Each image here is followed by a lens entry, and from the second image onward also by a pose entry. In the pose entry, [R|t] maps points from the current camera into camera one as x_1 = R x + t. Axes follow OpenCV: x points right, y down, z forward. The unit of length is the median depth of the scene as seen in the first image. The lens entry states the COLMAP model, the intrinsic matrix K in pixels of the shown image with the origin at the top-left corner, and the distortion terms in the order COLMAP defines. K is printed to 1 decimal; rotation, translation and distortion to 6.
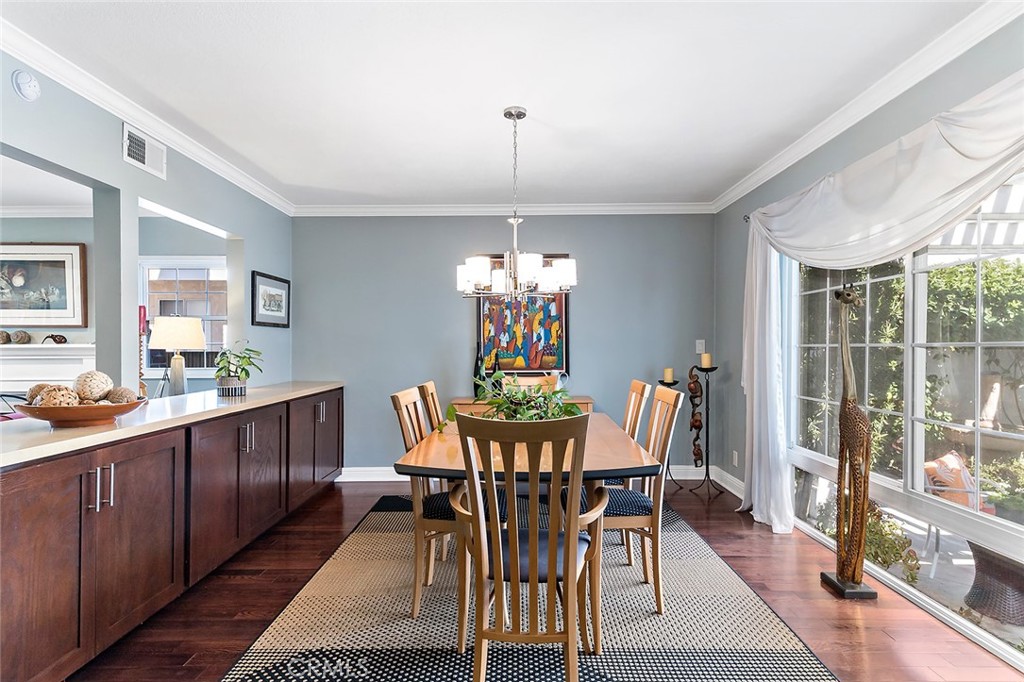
lens RADIAL K [[549.9, 0, 509.8], [0, 549.9, 349.9], [0, 0, 1]] dist [0.026403, -0.006575]
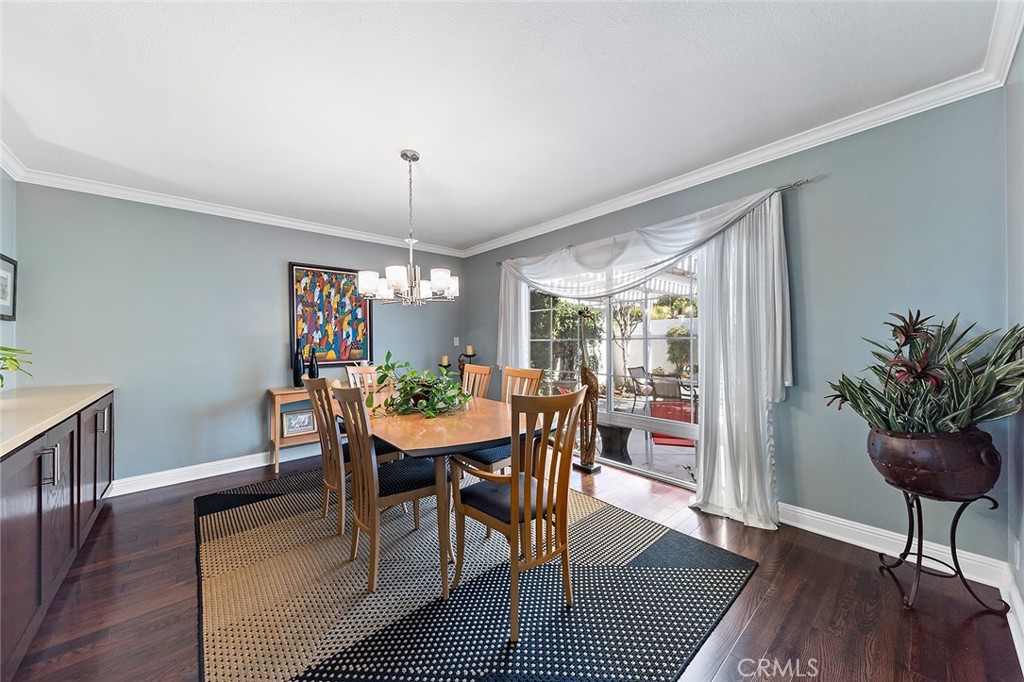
lens RADIAL K [[361.6, 0, 510.1], [0, 361.6, 340.6], [0, 0, 1]] dist [0.010960, -0.001565]
pose [[0.748762, -0.002999, 0.662832, -0.218230], [0.011170, 0.999905, -0.008094, 0.000888], [-0.662745, 0.013464, 0.748724, 0.139090]]
